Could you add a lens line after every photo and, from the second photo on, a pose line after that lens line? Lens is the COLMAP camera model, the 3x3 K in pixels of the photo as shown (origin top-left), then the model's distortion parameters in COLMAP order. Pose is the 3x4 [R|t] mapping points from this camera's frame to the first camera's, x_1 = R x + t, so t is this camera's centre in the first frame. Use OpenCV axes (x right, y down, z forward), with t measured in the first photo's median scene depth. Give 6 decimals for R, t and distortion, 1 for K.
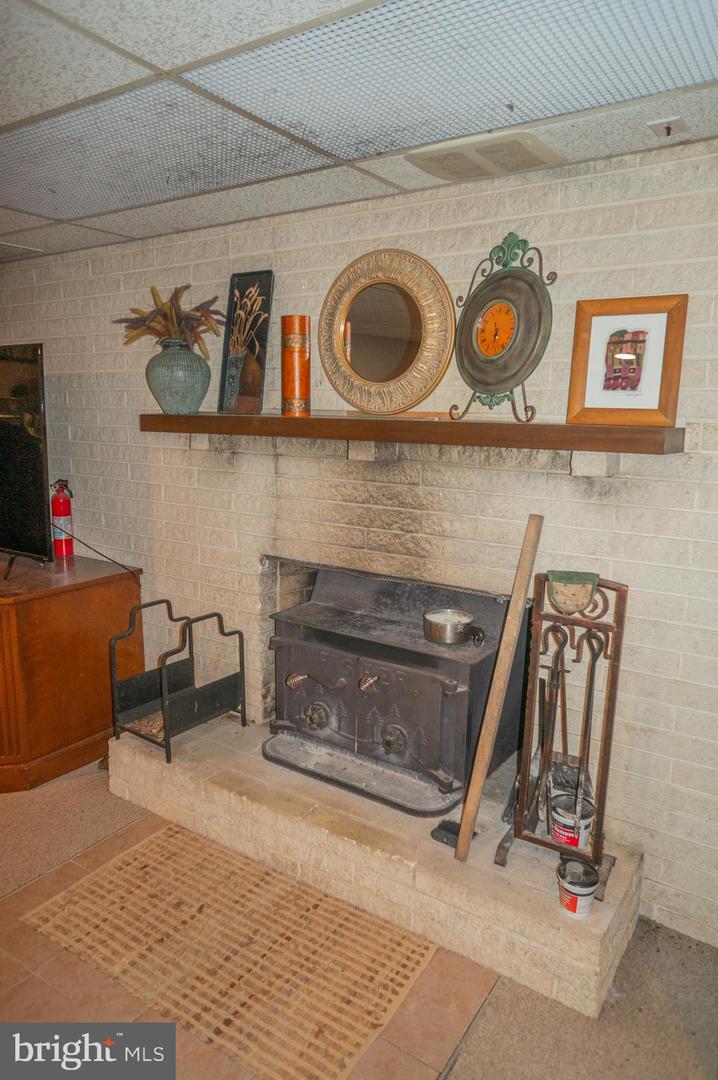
lens RADIAL K [[746.1, 0, 357.8], [0, 746.1, 537.0], [0, 0, 1]] dist [-0.039277, -0.000247]
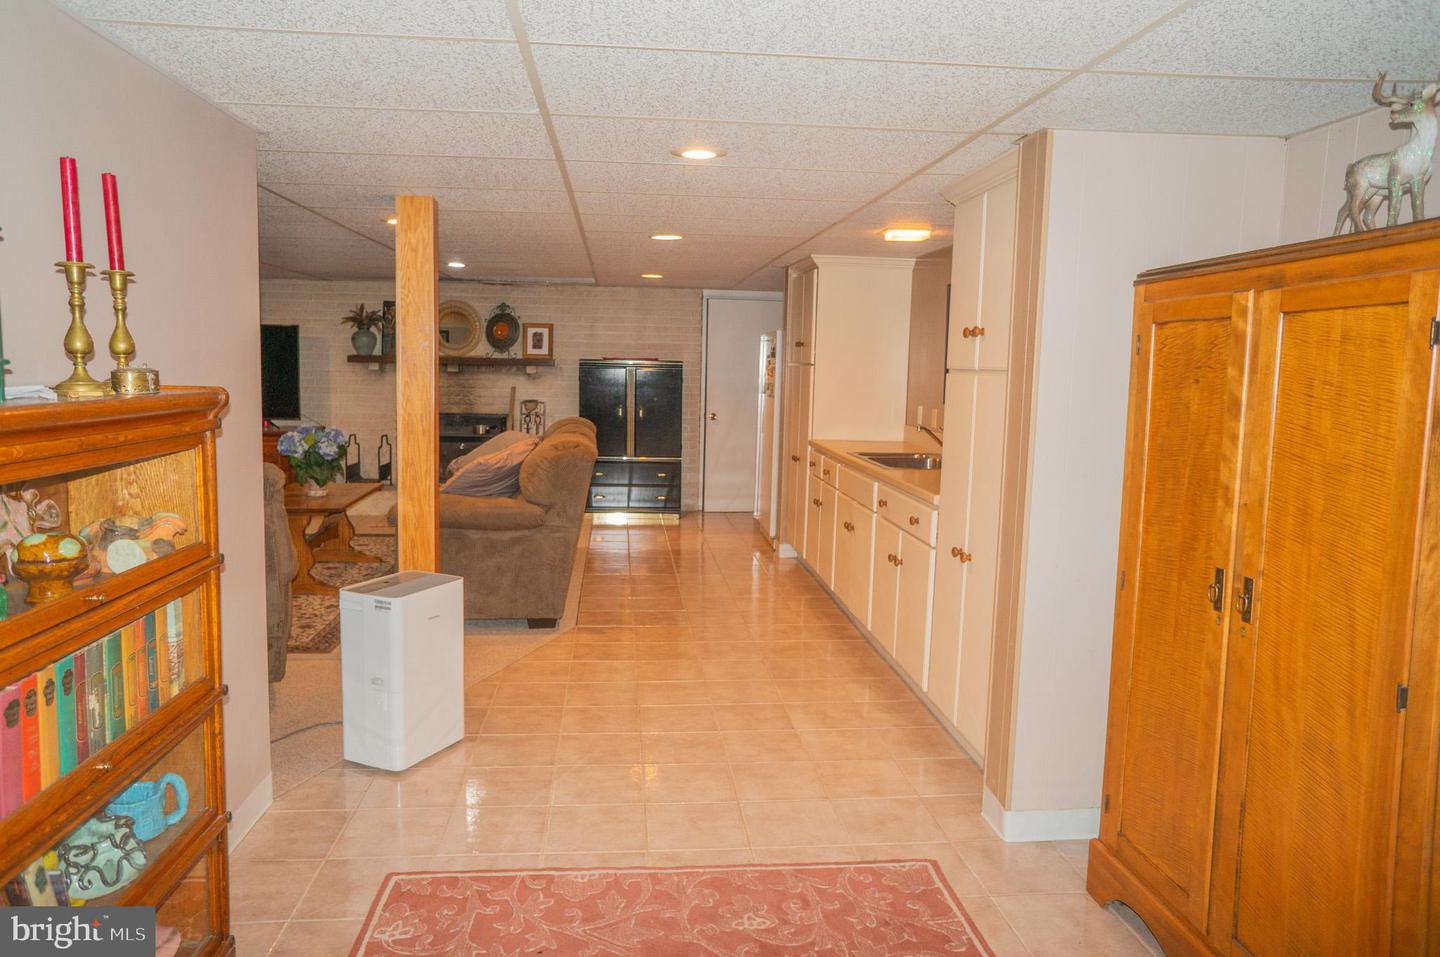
lens RADIAL K [[994.8, 0, 717.6], [0, 994.8, 475.6], [0, 0, 1]] dist [-0.039277, -0.000247]
pose [[0.776623, -0.070327, 0.626028, -1.796760], [0.098962, 0.995031, -0.010988, 0.488568], [-0.622144, 0.070487, 0.779723, -2.881897]]
